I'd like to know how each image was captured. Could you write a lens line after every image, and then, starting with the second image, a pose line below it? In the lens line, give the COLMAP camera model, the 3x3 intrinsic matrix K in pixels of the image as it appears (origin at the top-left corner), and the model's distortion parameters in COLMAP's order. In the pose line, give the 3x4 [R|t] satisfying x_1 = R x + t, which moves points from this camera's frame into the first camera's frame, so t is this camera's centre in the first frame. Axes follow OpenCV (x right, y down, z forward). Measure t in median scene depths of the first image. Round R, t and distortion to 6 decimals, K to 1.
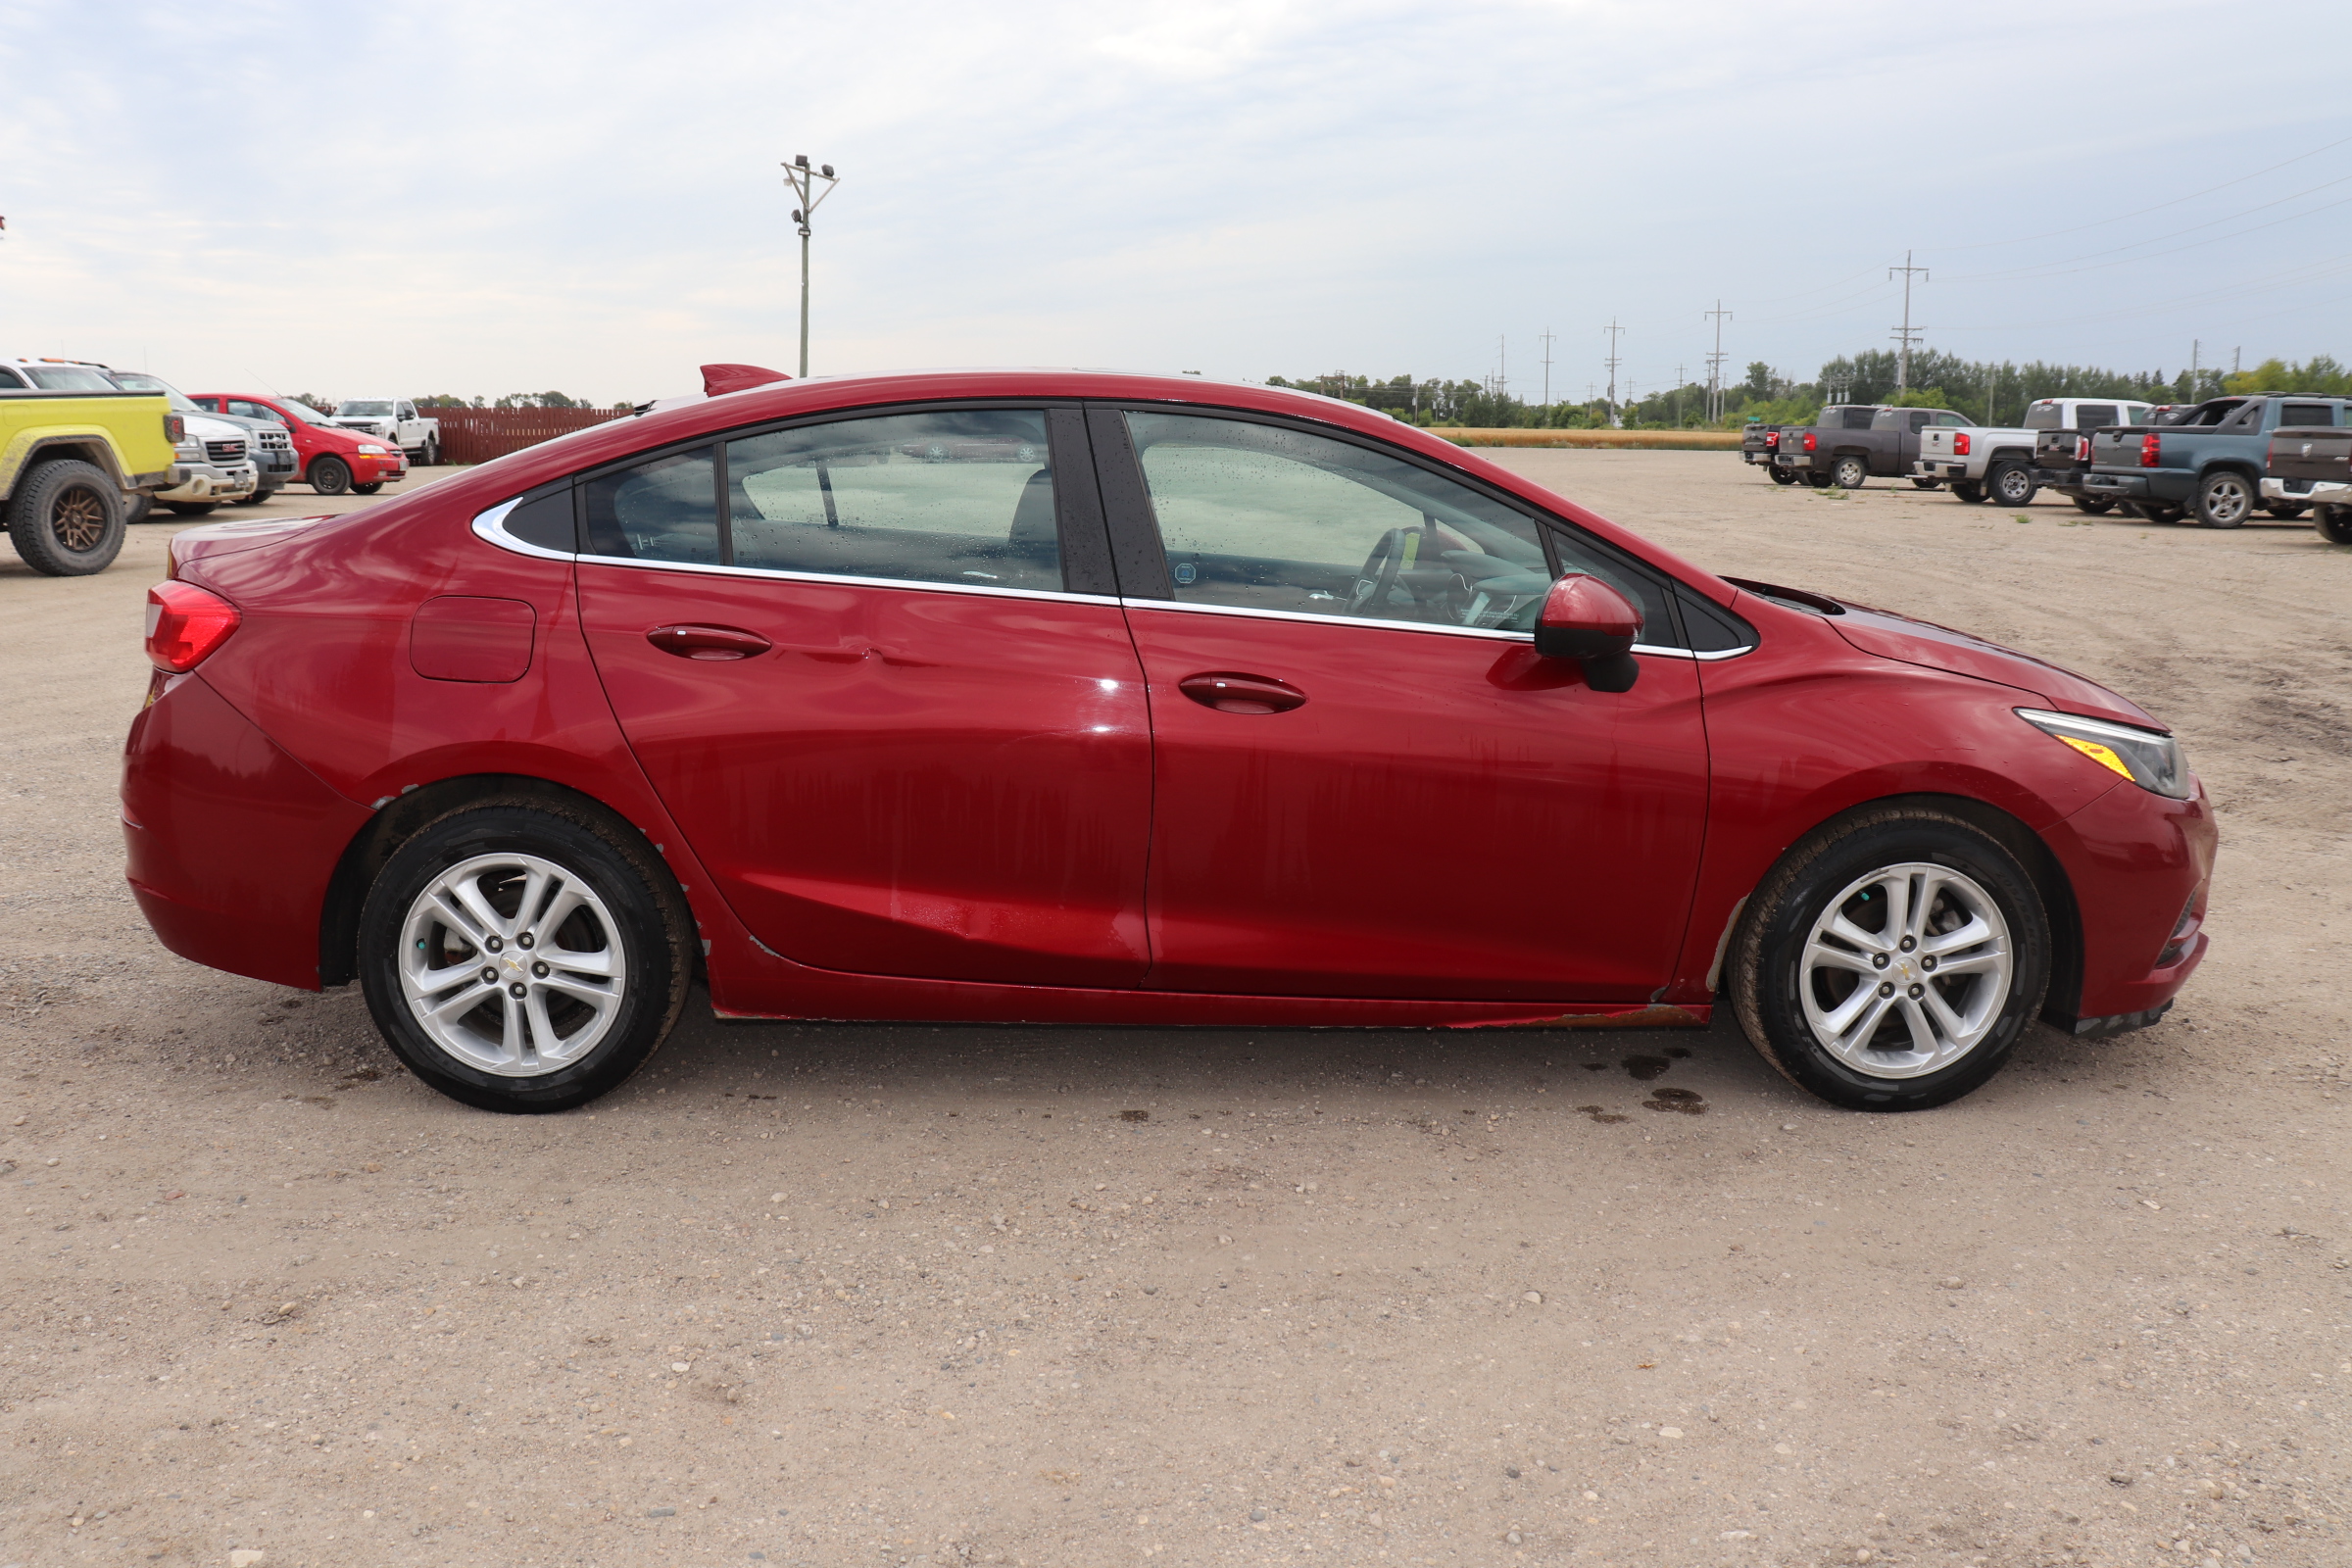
lens RADIAL K [[1917.7, 0, 1168.4], [0, 1917.7, 789.1], [0, 0, 1]] dist [-0.156584, 0.139252]
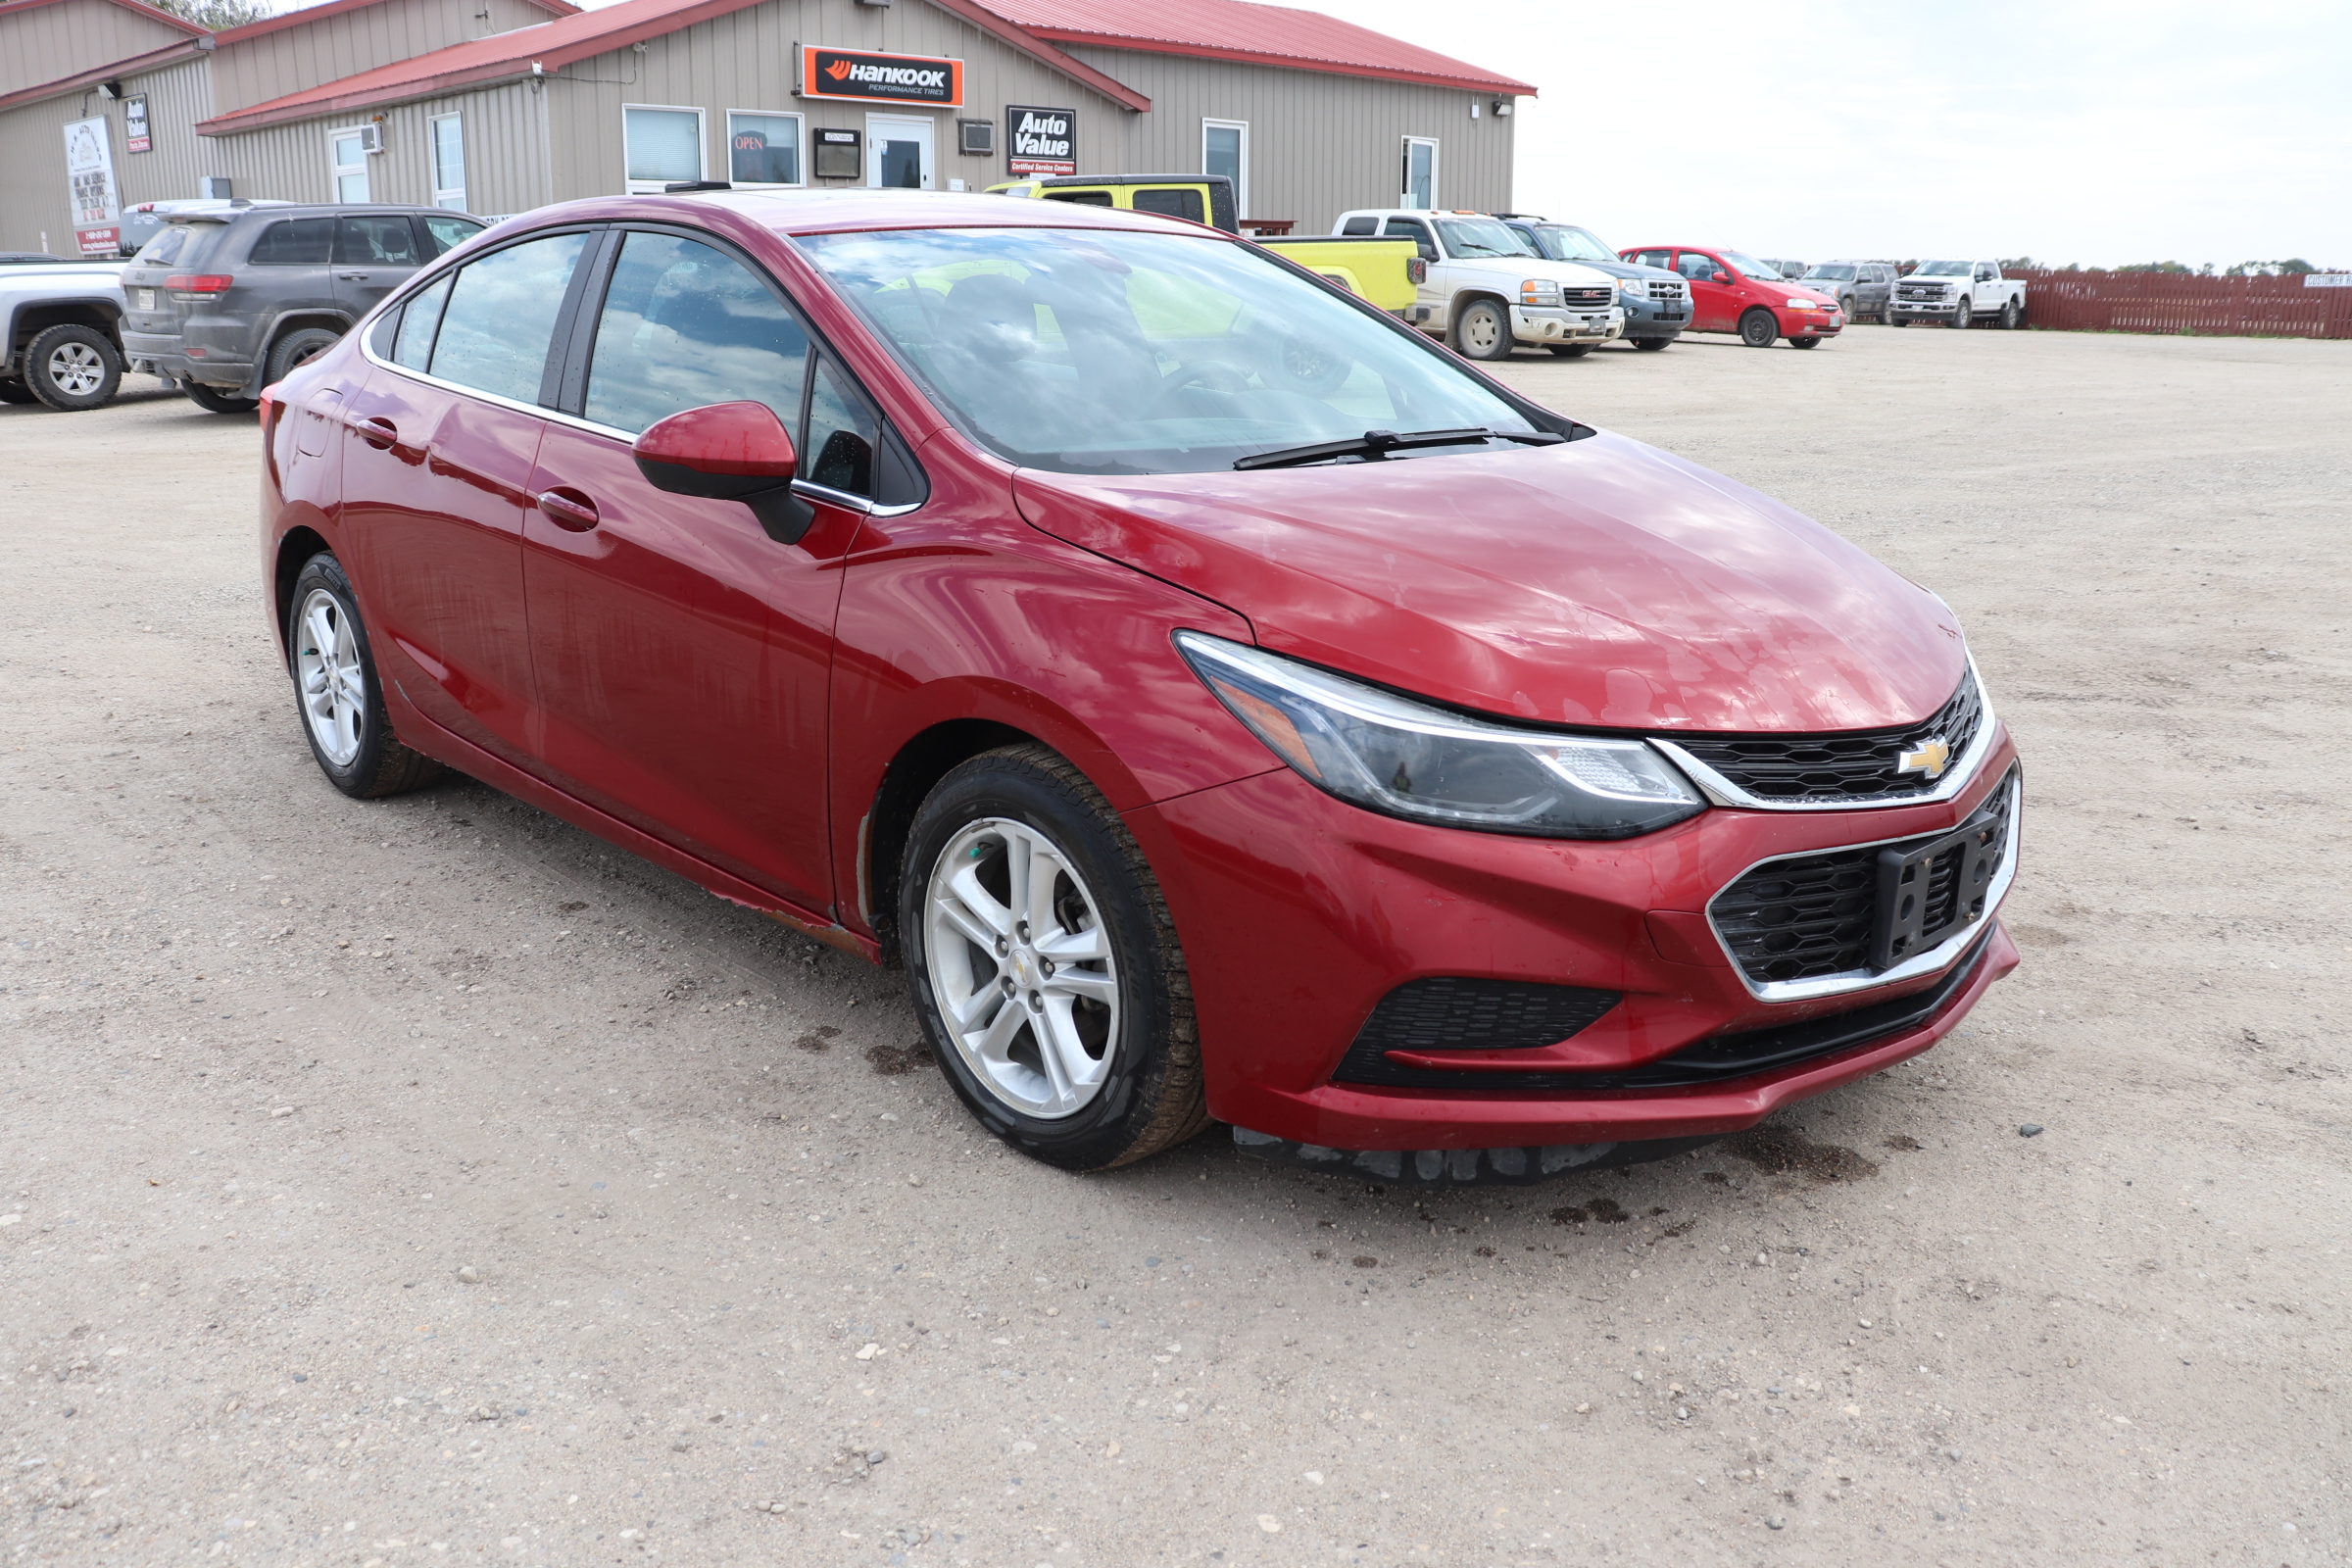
lens RADIAL K [[1917.7, 0, 1175.8], [0, 1917.7, 782.9], [0, 0, 1]] dist [-0.156584, 0.139252]
pose [[0.663425, 0.187723, -0.724312, 0.148205], [-0.138927, 0.982089, 0.127283, -0.011807], [0.735233, 0.016184, 0.677622, 0.083828]]
